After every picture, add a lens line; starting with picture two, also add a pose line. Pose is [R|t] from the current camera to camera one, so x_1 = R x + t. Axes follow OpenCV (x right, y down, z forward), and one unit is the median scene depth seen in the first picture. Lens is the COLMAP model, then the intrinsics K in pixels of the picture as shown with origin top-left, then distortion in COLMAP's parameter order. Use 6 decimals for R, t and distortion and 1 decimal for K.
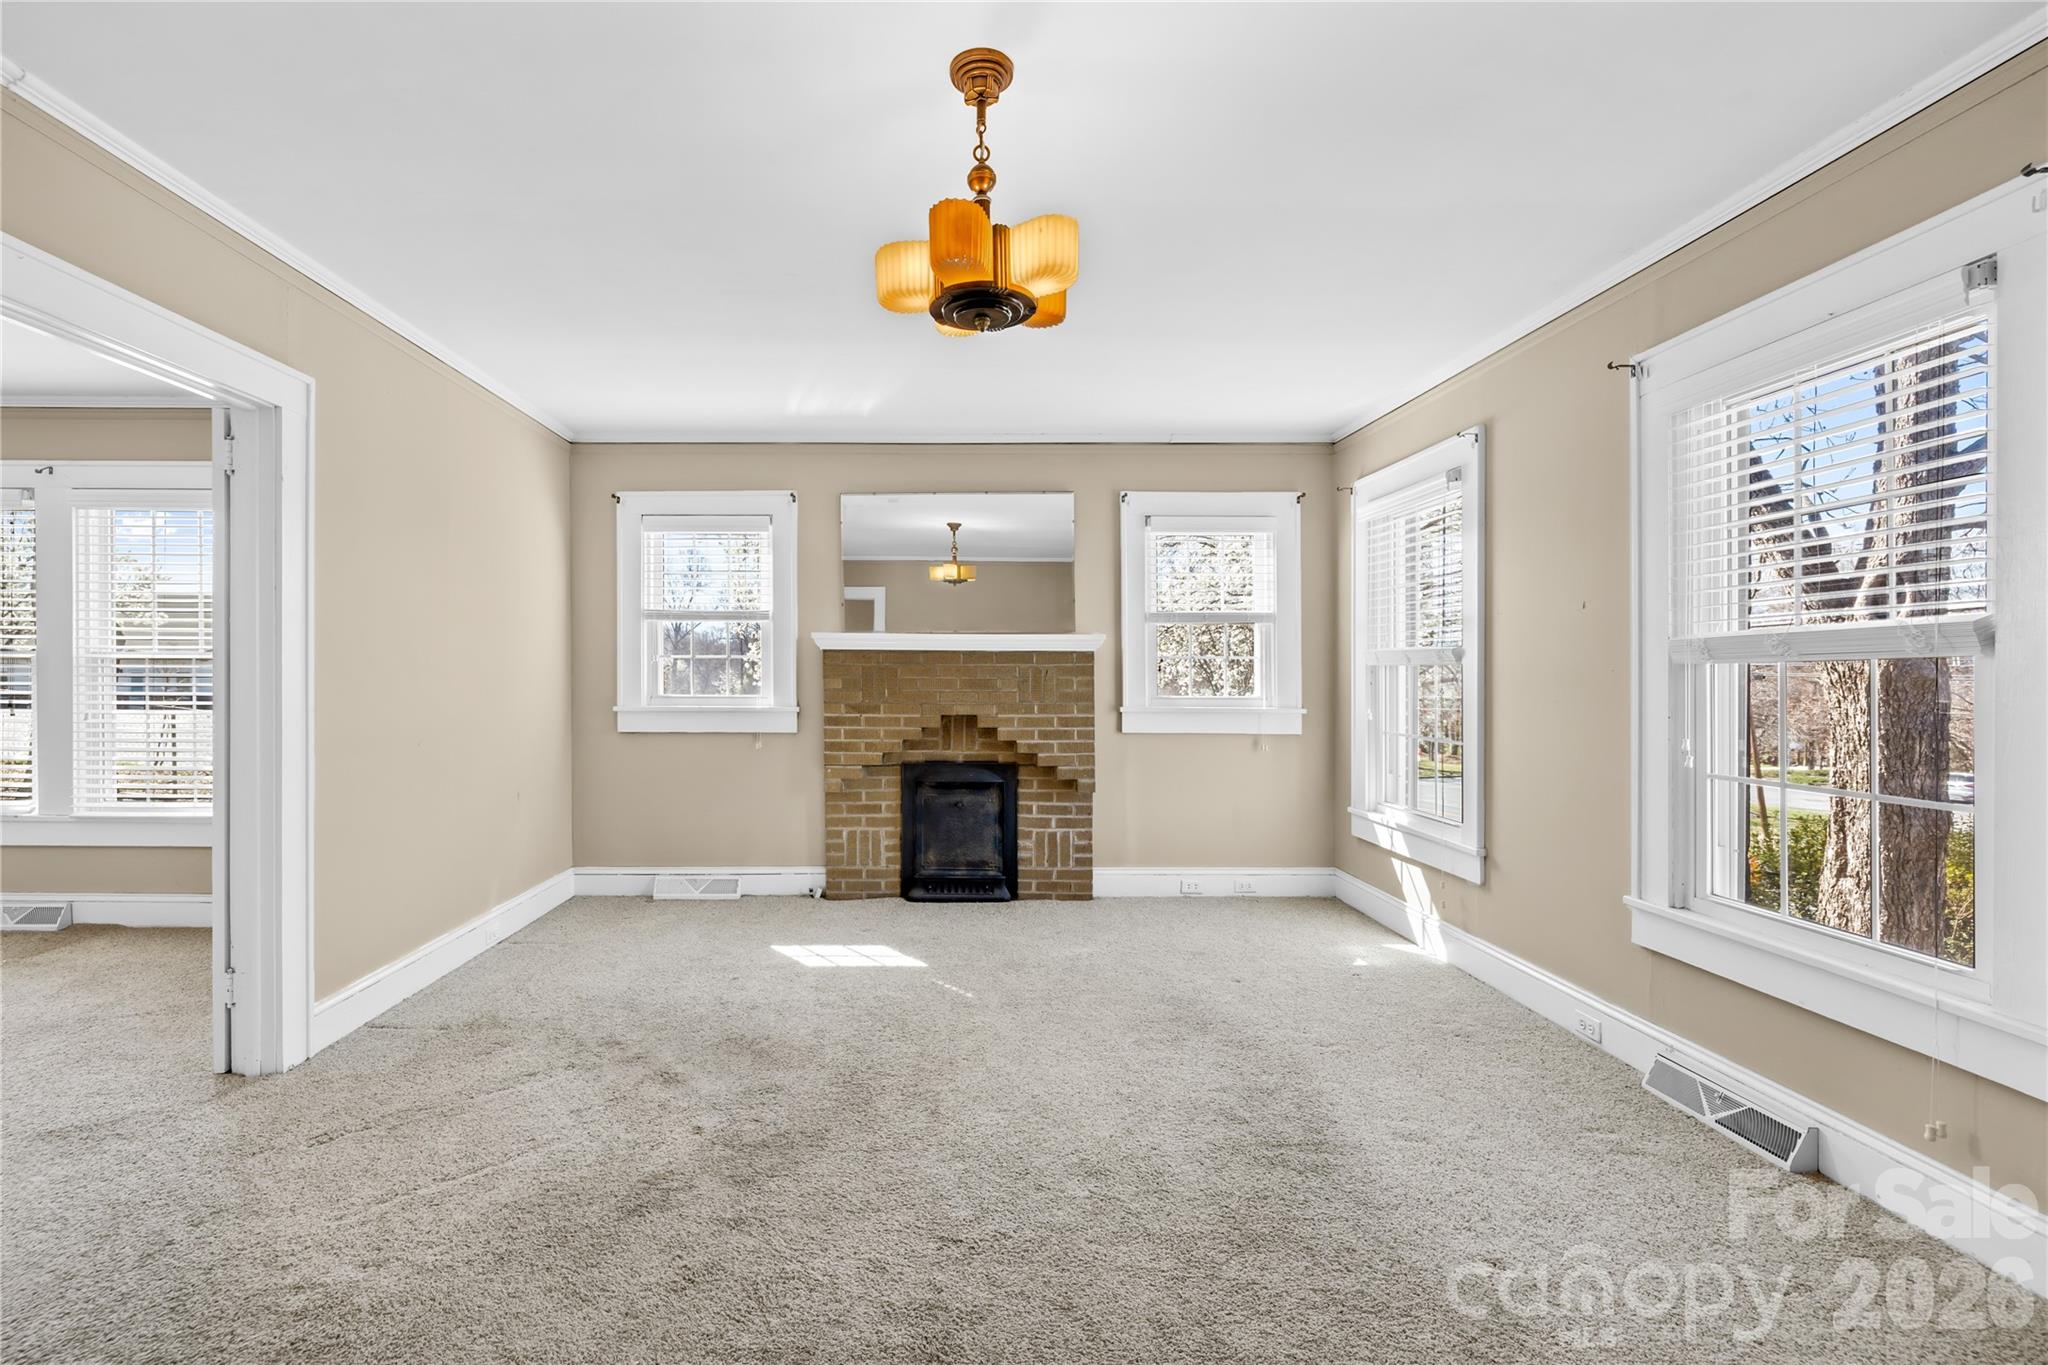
lens RADIAL K [[900.1, 0, 1022.4], [0, 900.1, 697.0], [0, 0, 1]] dist [0.000188, 0.000047]
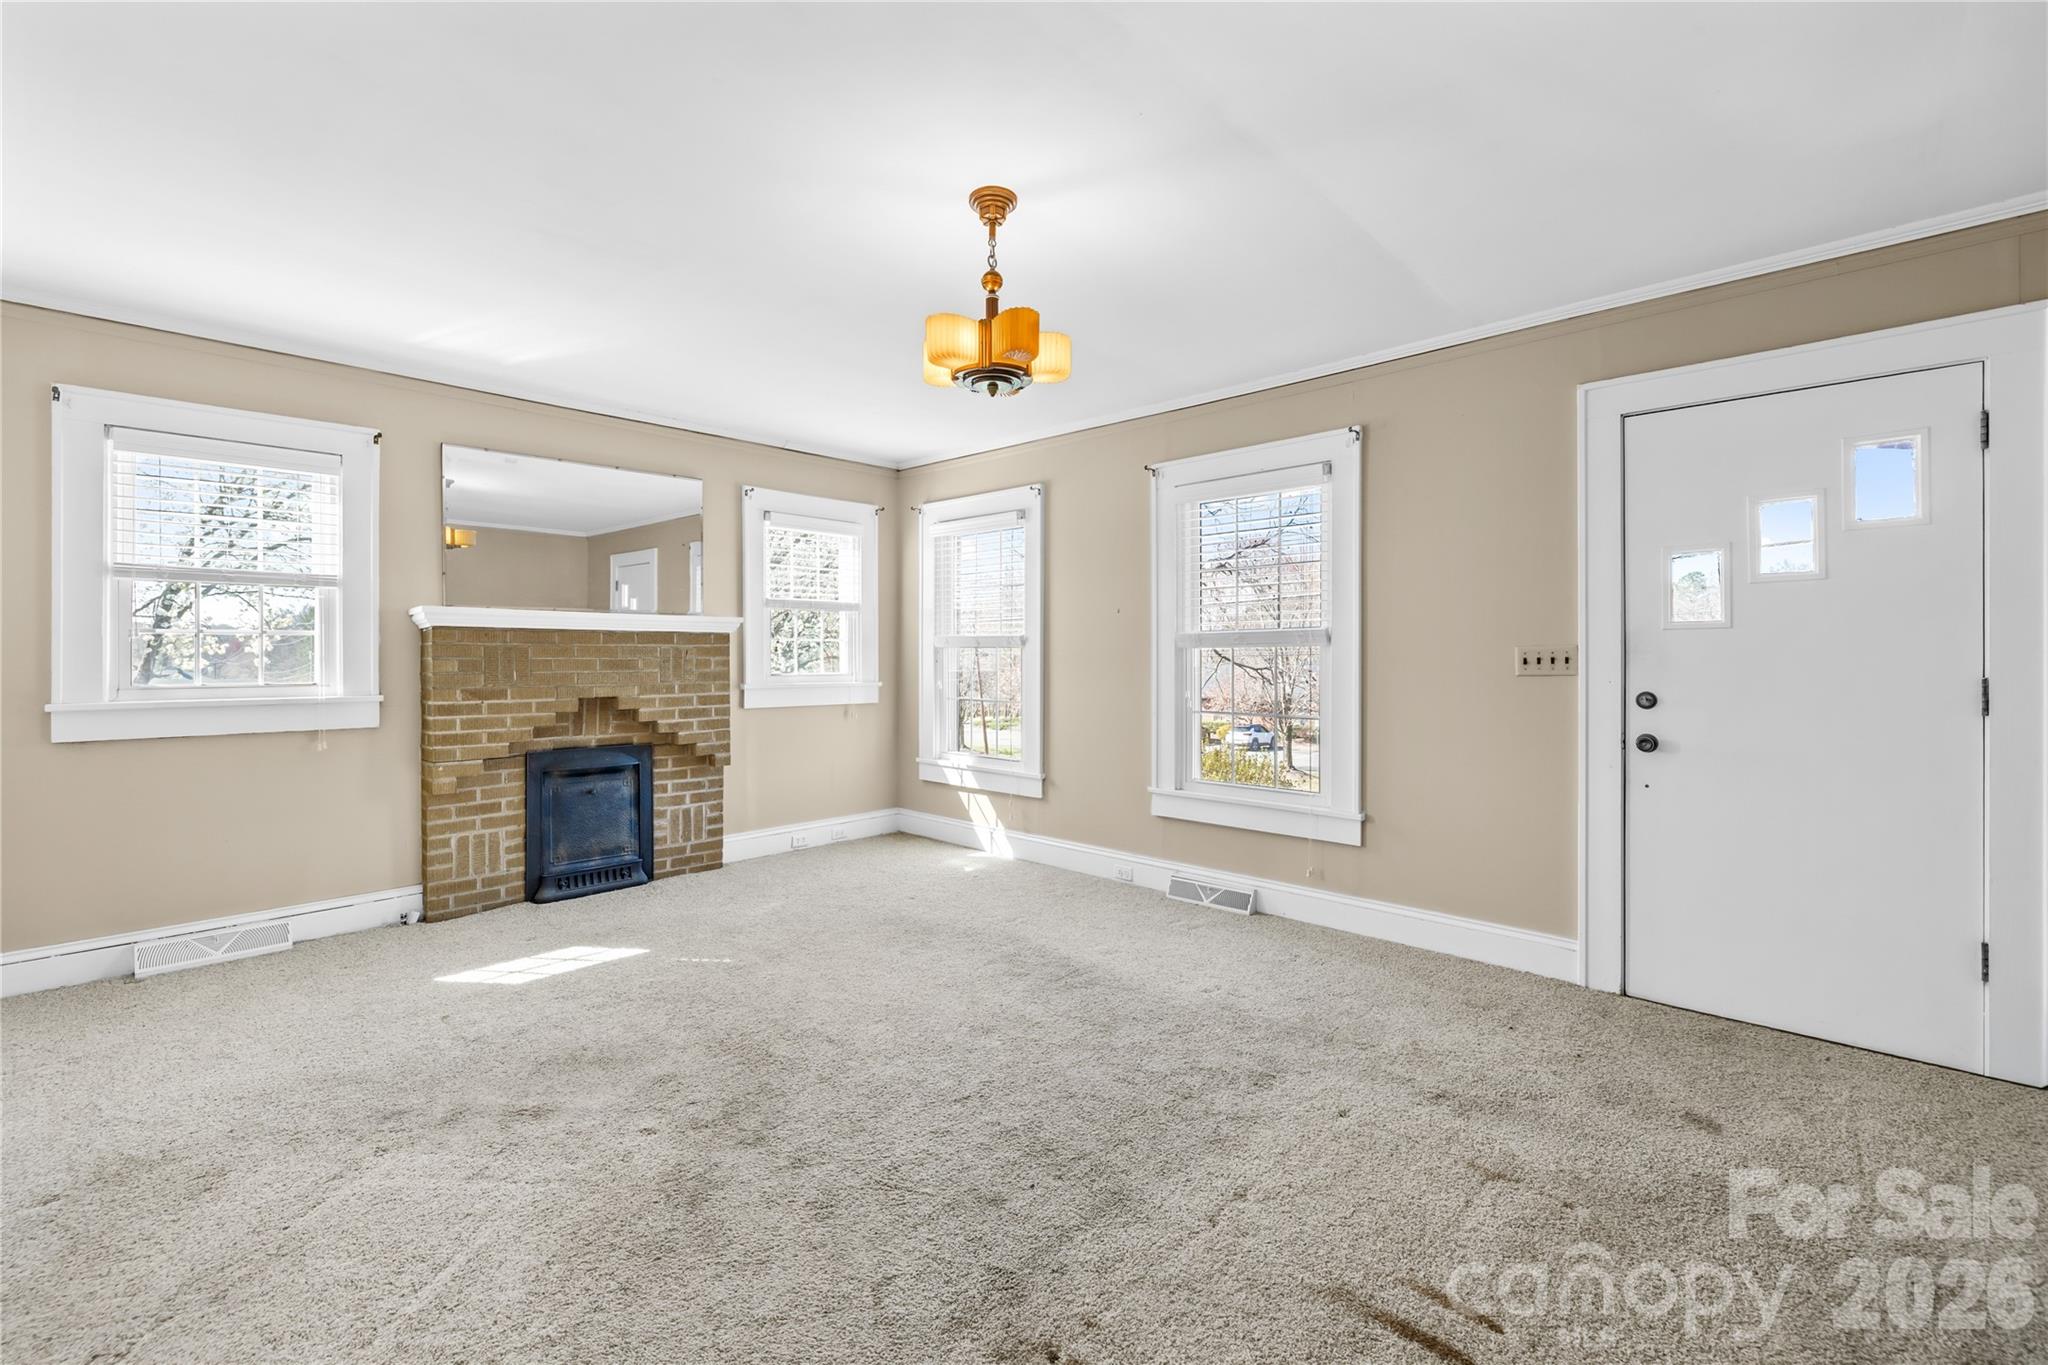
lens RADIAL K [[871.1, 0, 1013.5], [0, 871.1, 681.0], [0, 0, 1]] dist [0.001152, 0.000015]
pose [[0.695005, -0.024359, 0.718592, -0.424358], [0.018330, 0.999701, 0.016159, -0.004251], [-0.718771, 0.001941, 0.695244, 0.040317]]
